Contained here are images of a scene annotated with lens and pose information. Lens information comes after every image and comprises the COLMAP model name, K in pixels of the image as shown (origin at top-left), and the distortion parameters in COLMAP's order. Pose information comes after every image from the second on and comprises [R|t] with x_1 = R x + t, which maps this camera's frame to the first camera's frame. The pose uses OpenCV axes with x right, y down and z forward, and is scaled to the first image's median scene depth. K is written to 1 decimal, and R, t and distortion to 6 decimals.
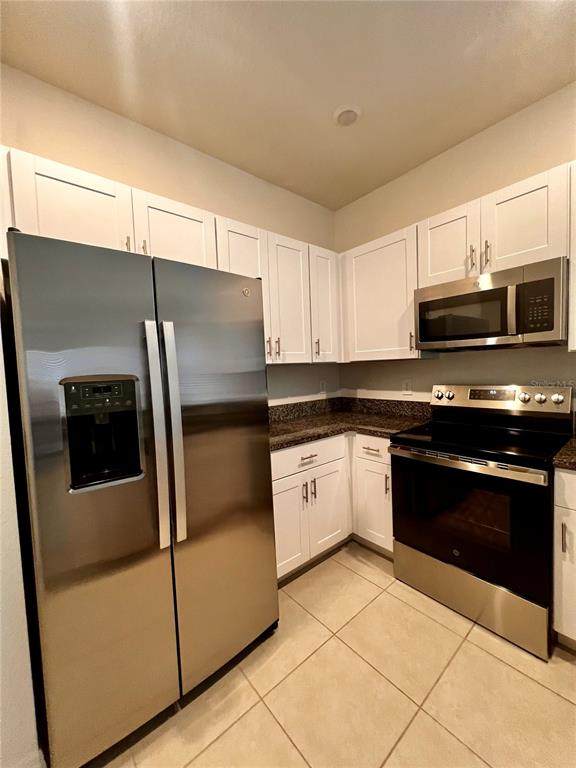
lens RADIAL K [[307.4, 0, 288.0], [0, 307.4, 384.0], [0, 0, 1]] dist [0.022102, -0.000021]
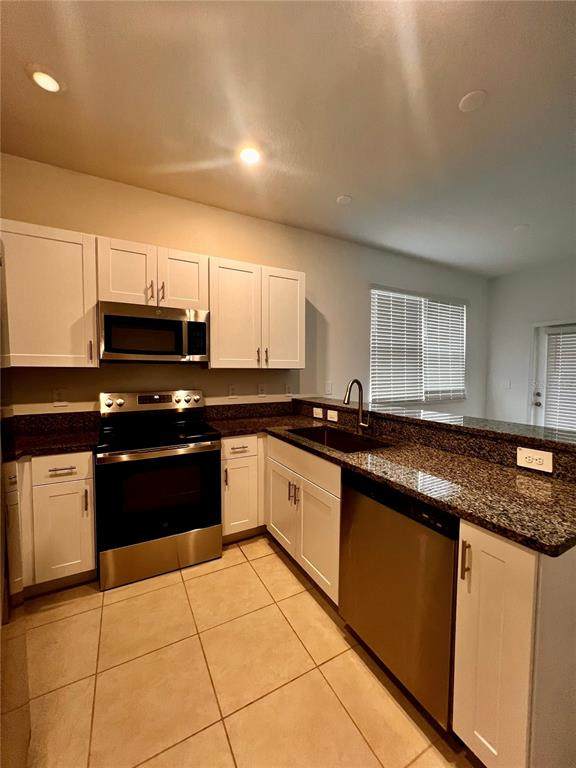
lens RADIAL K [[308.7, 0, 288.0], [0, 308.7, 384.0], [0, 0, 1]] dist [-0.001009, -0.000100]
pose [[0.208714, 0.004498, 0.977966, -0.522729], [0.040260, 0.999102, -0.013187, 0.012033], [-0.977148, 0.042125, 0.208345, 0.221283]]
